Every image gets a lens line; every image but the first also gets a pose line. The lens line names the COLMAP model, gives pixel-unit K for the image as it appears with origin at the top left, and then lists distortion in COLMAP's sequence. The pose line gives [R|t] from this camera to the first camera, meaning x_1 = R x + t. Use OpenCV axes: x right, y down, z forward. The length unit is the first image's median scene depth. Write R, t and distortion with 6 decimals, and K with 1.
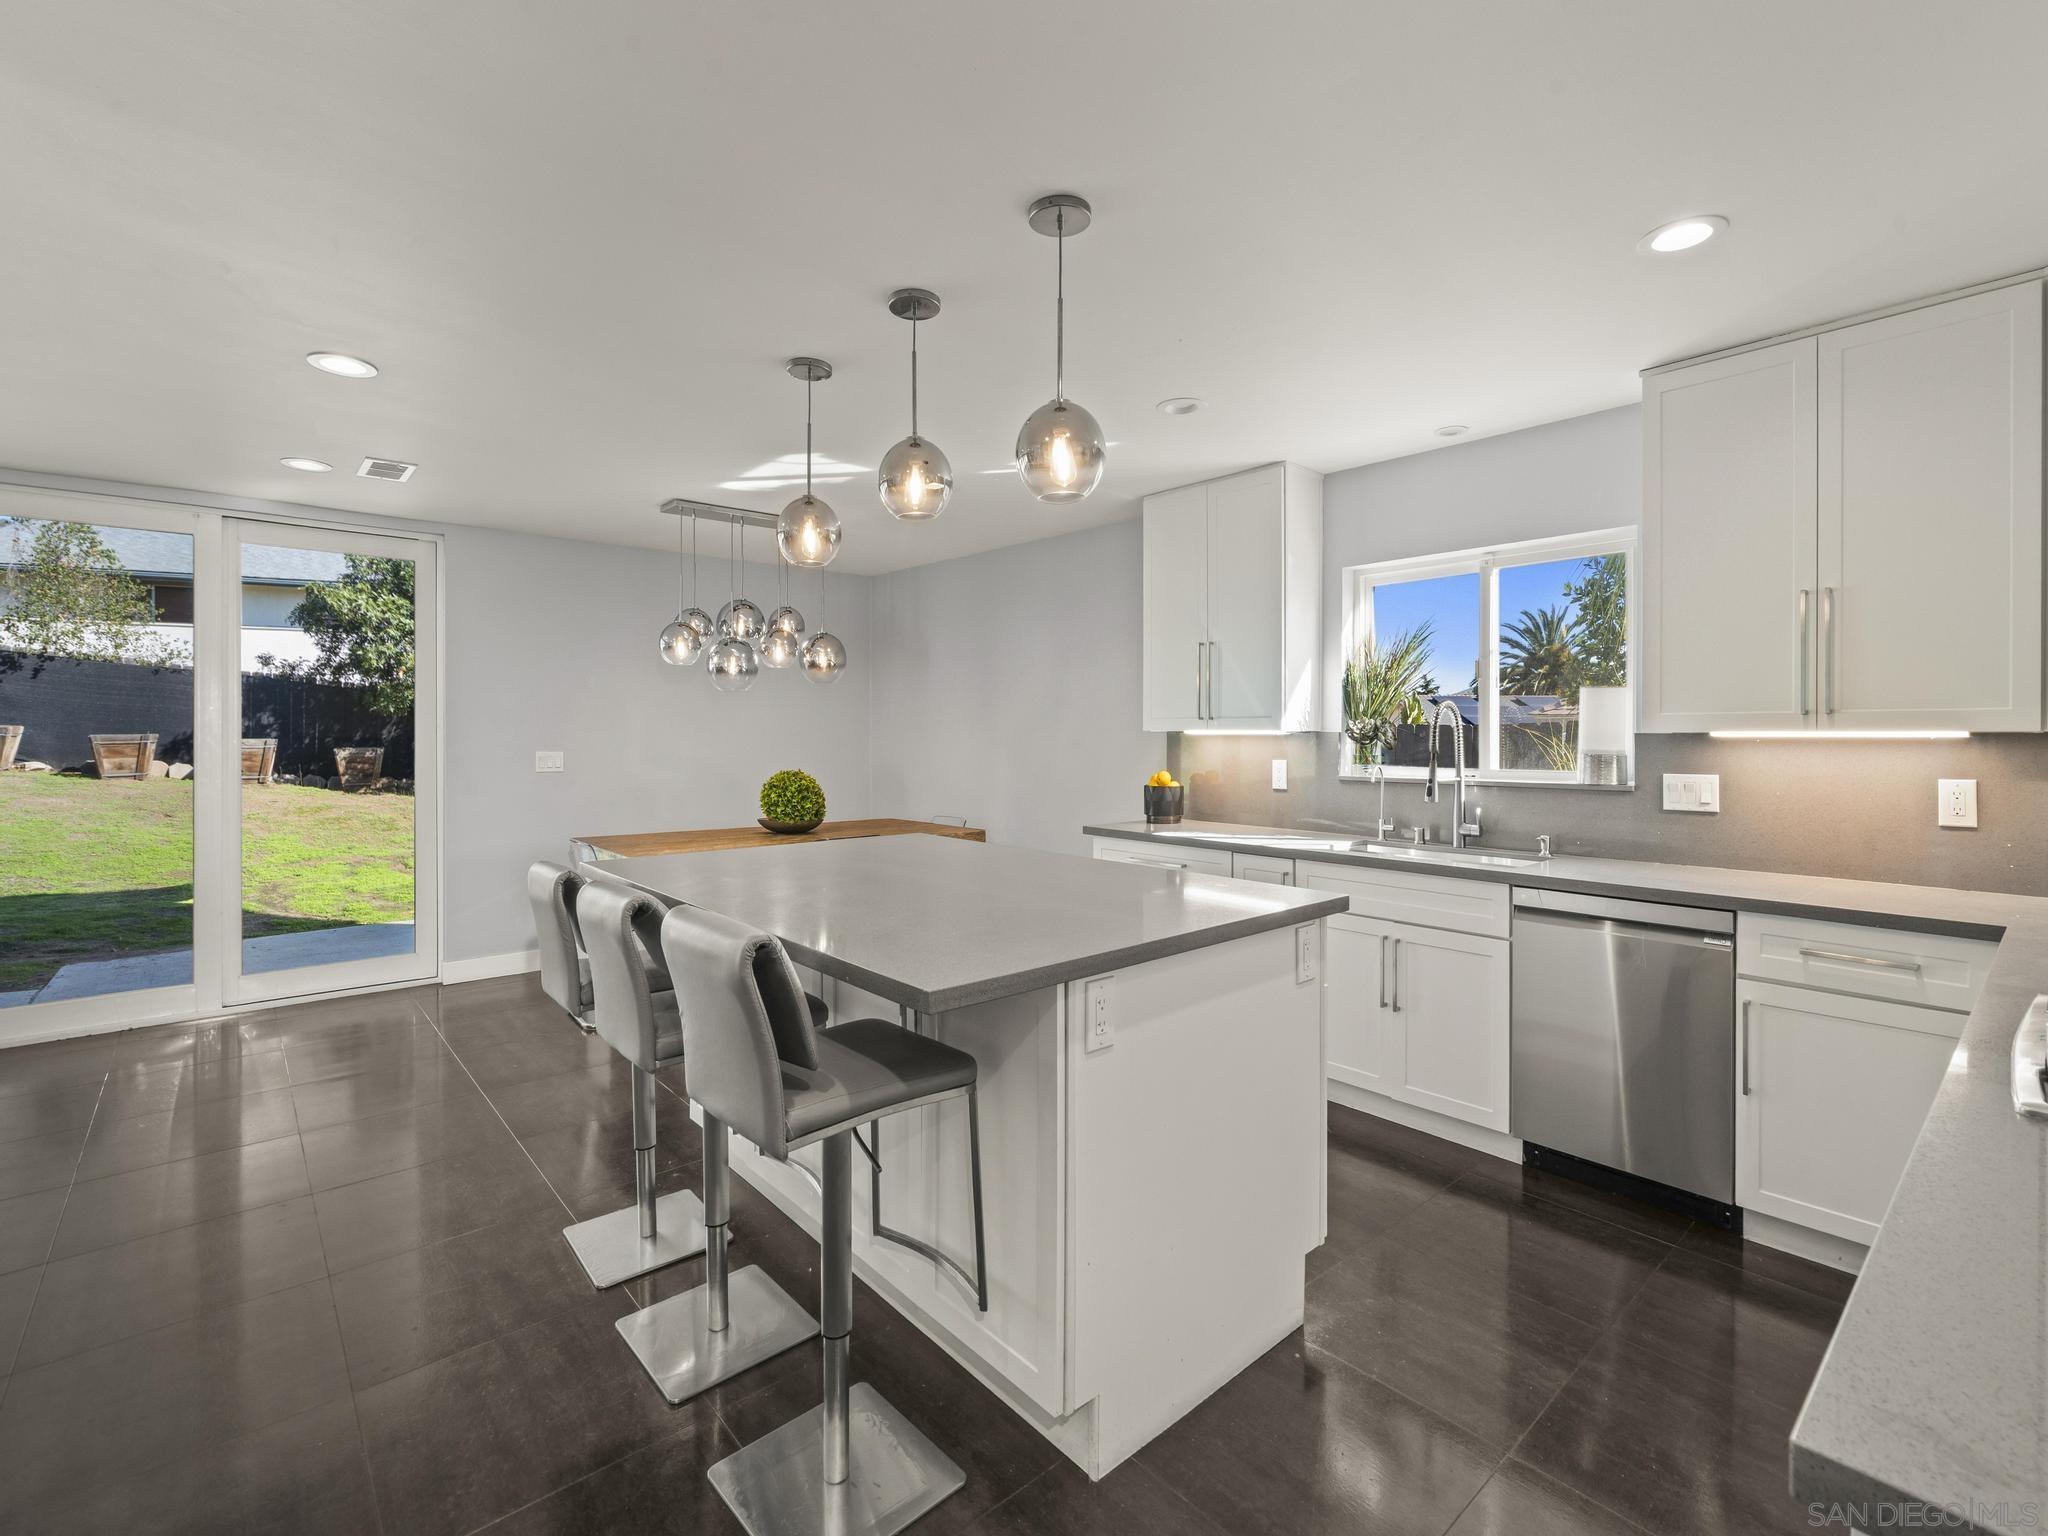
lens RADIAL K [[931.9, 0, 1023.2], [0, 931.9, 731.9], [0, 0, 1]] dist [-0.000737, 0.000109]
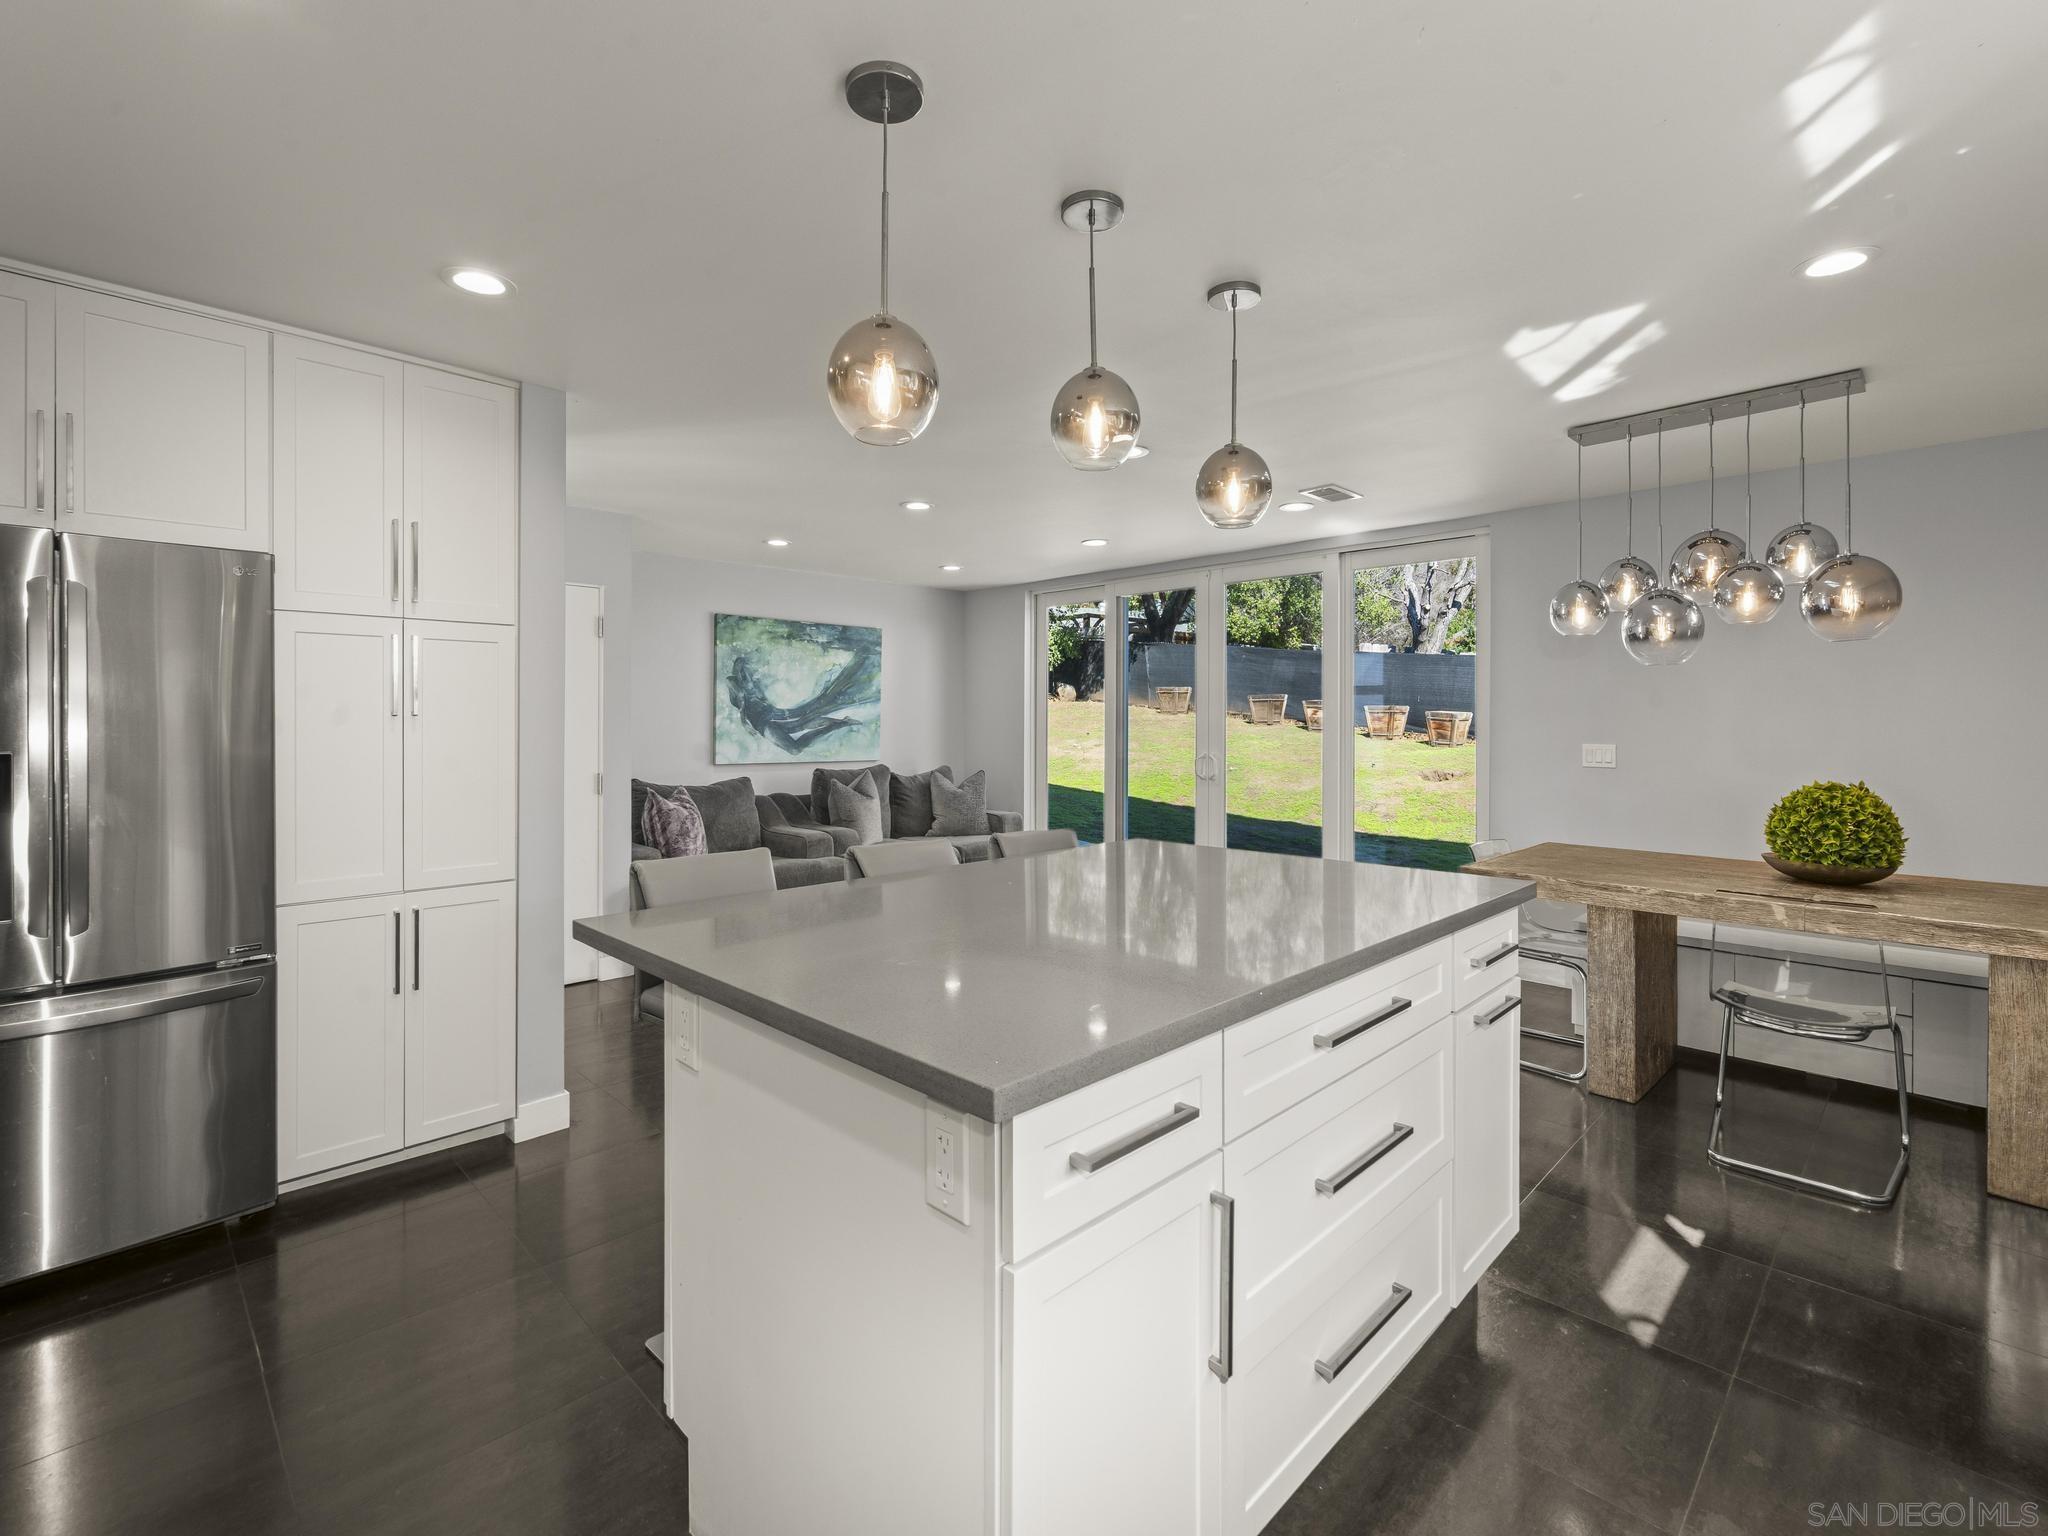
lens RADIAL K [[931.9, 0, 1023.2], [0, 931.9, 731.9], [0, 0, 1]] dist [-0.000737, 0.000109]
pose [[0.064258, 0.009626, -0.997887, 0.389070], [0.002541, 0.999949, 0.009810, -0.000387], [0.997930, -0.003166, 0.064231, 0.480431]]
